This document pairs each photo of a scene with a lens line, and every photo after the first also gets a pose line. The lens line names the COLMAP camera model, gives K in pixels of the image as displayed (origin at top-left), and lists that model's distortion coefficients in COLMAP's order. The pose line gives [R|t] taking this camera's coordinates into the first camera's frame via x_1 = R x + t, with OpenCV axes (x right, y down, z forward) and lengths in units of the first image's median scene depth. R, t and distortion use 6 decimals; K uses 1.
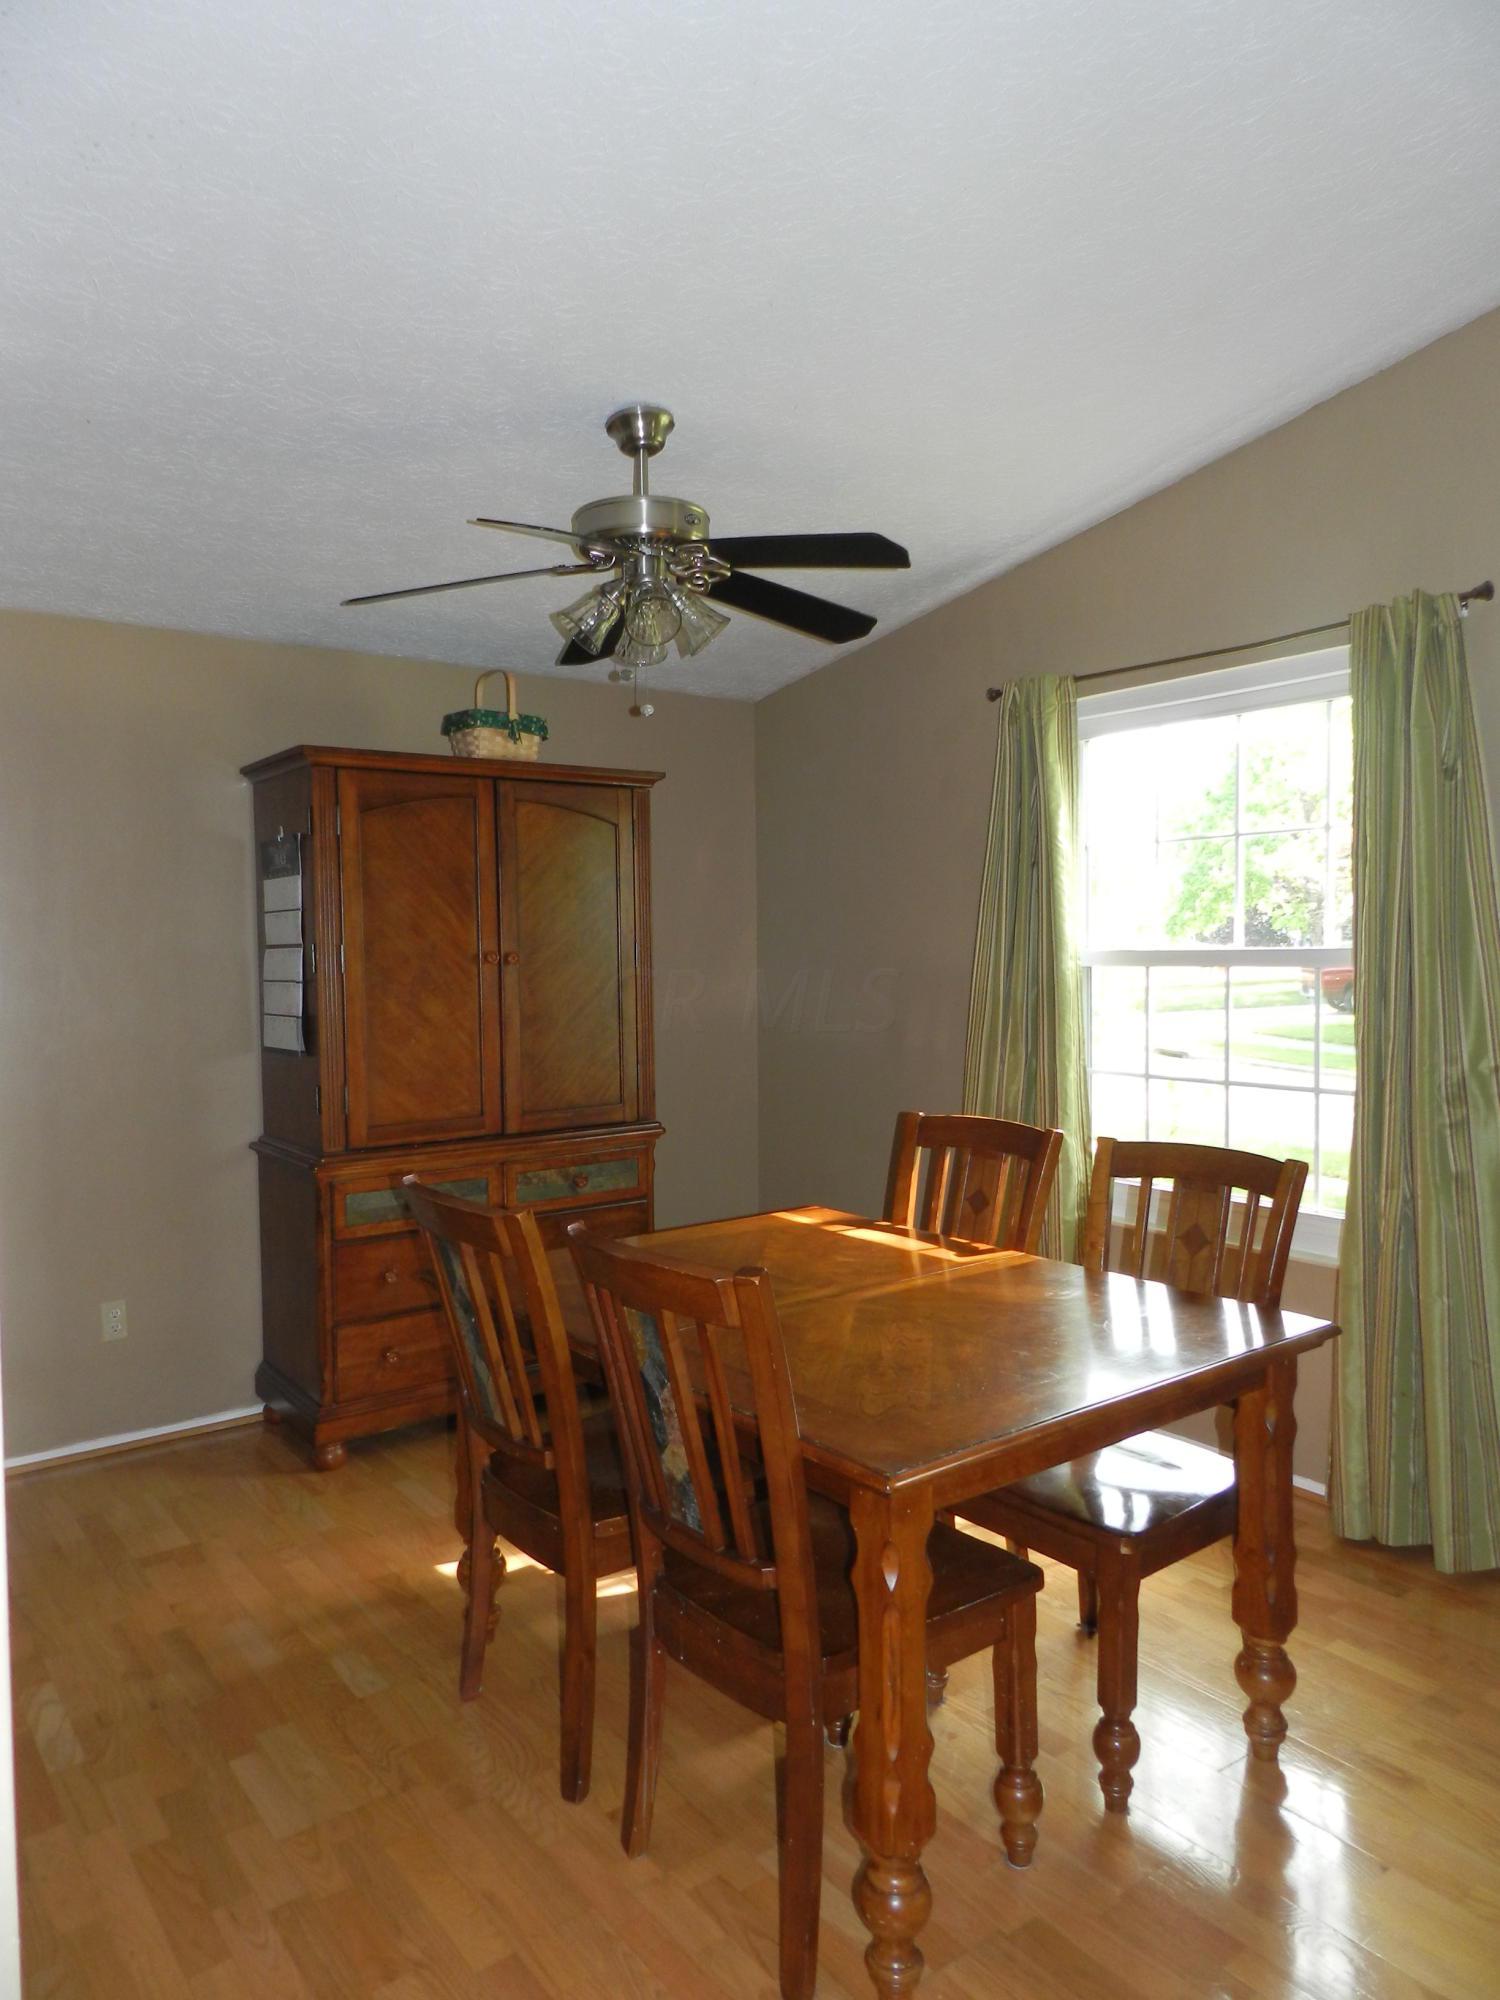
lens RADIAL K [[1312.7, 0, 749.3], [0, 1312.7, 997.1], [0, 0, 1]] dist [-0.002209, 0.000005]
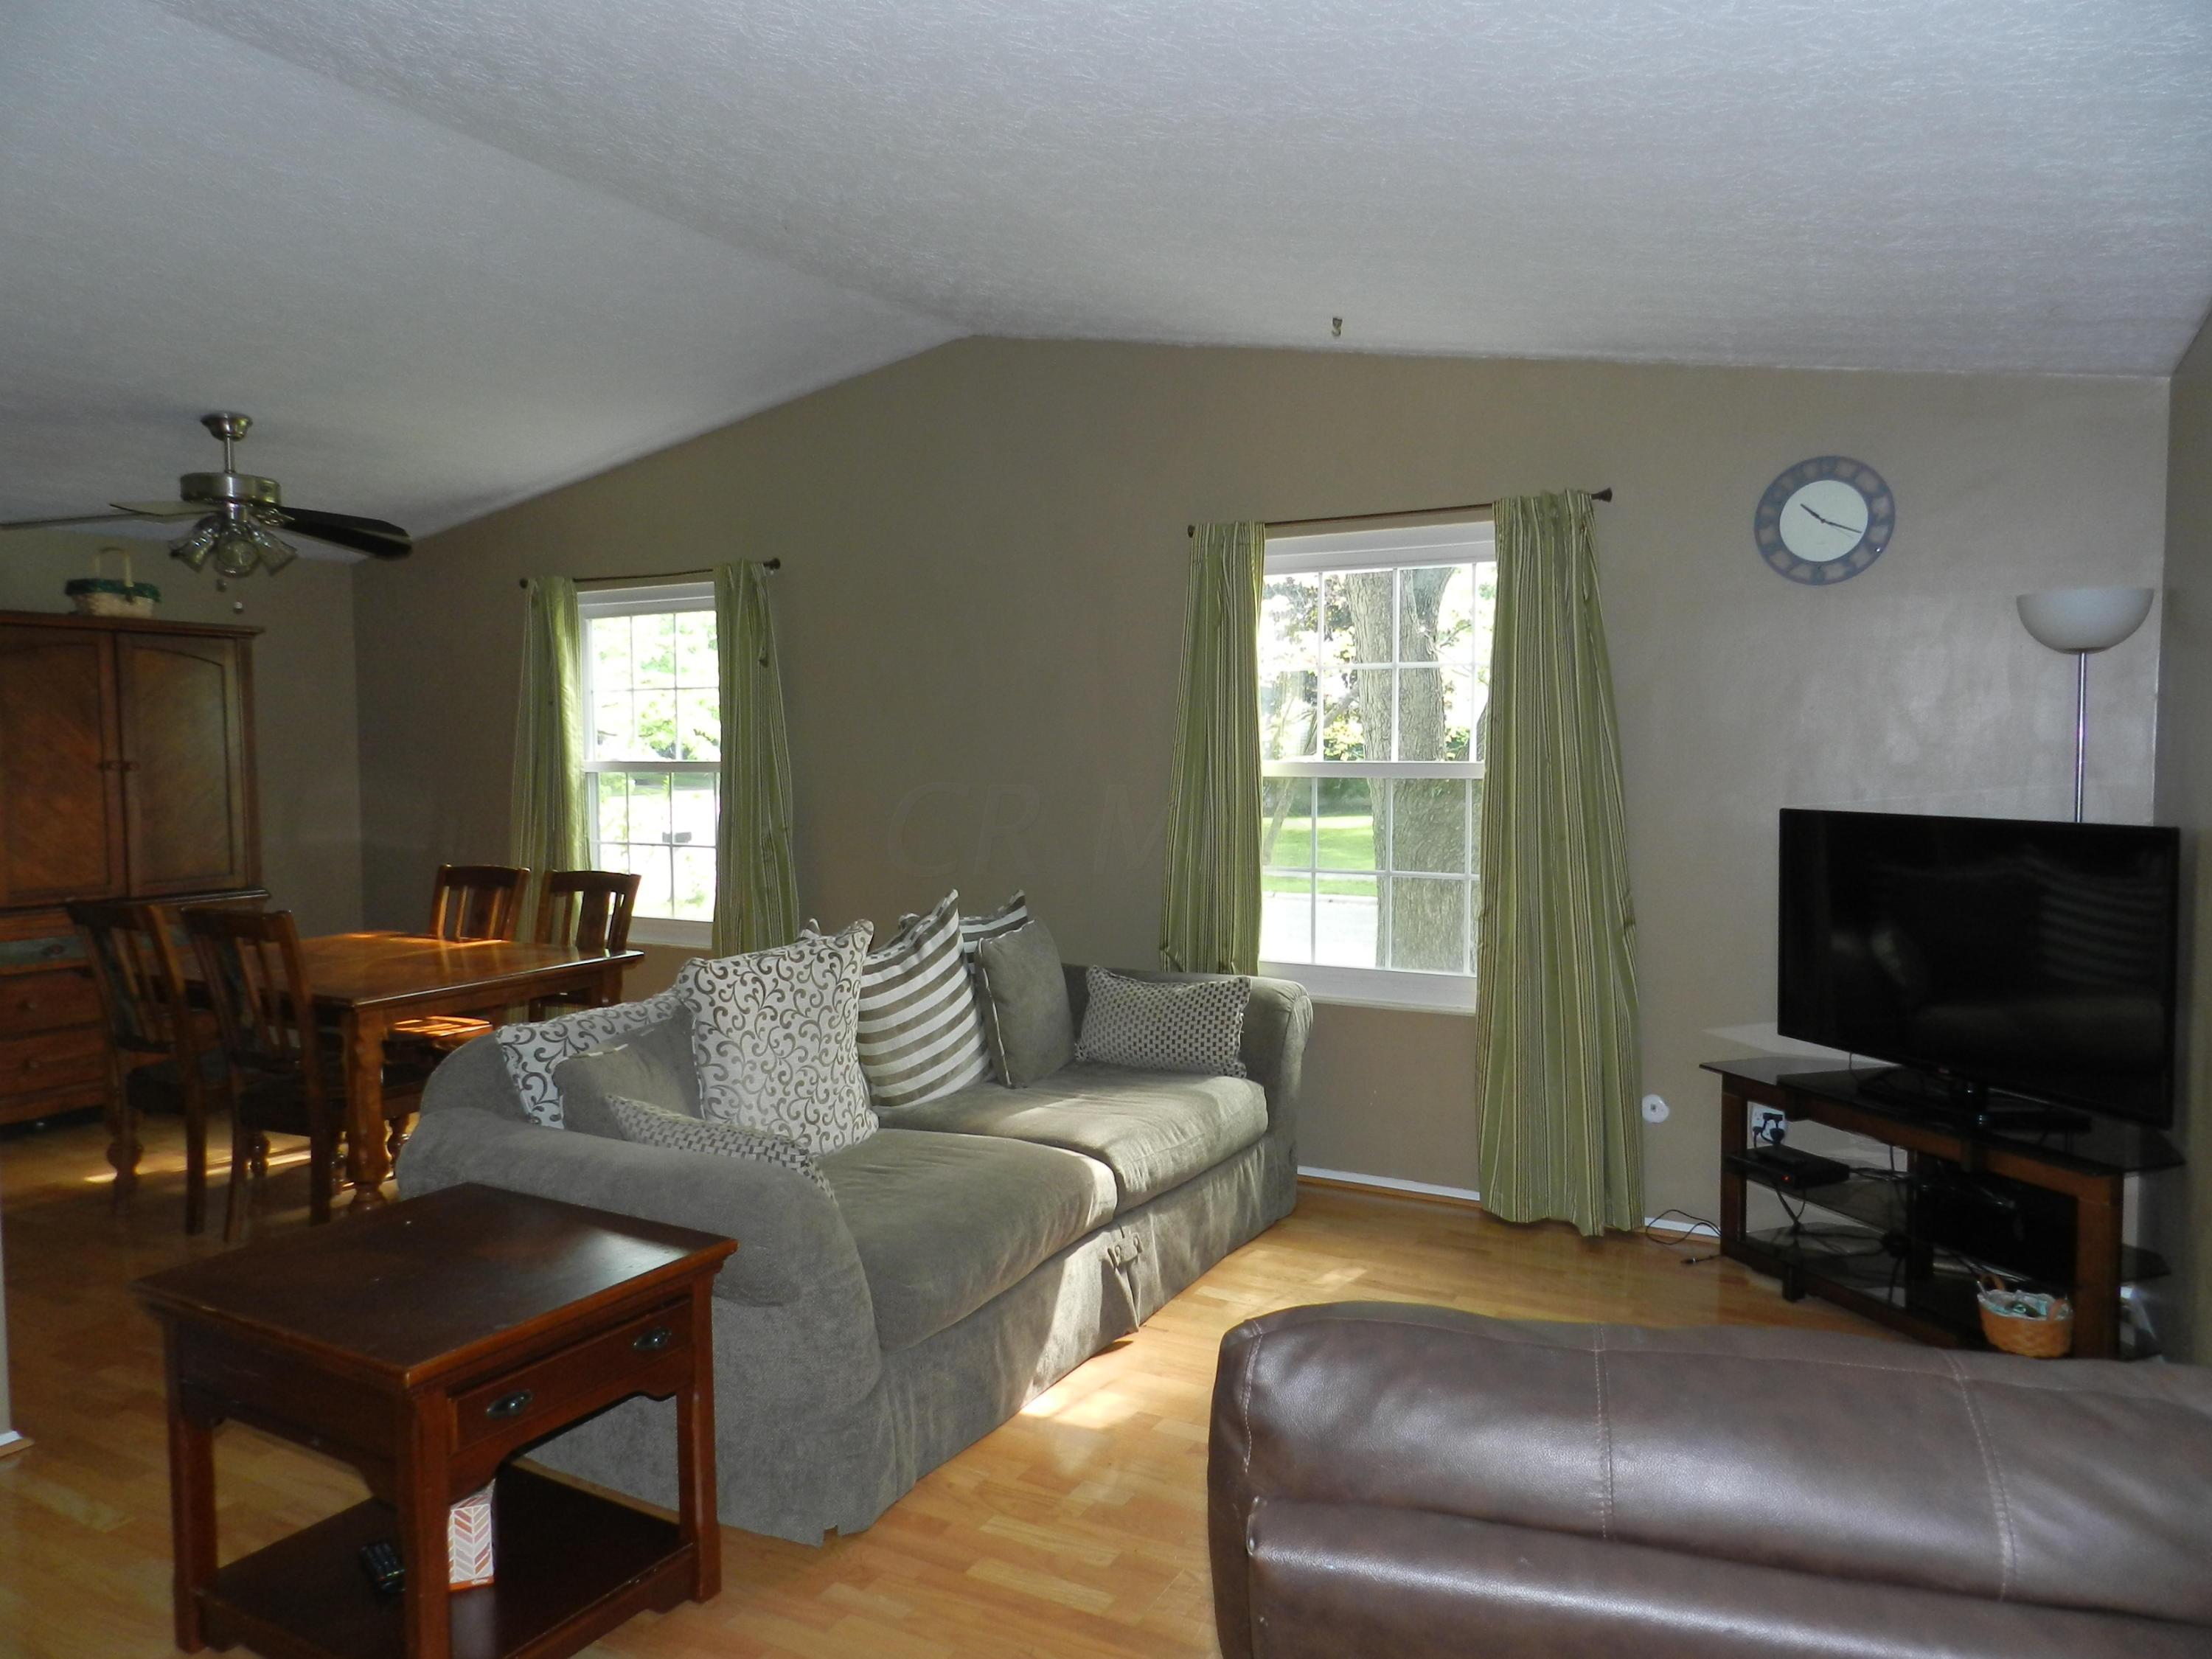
lens RADIAL K [[1485.5, 0, 1112.6], [0, 1485.5, 834.4], [0, 0, 1]] dist [0.012805, -0.001284]
pose [[0.914627, -0.017841, 0.403905, 0.120357], [0.009623, 0.999703, 0.022368, 0.016259], [-0.404184, -0.016572, 0.914527, -0.821915]]
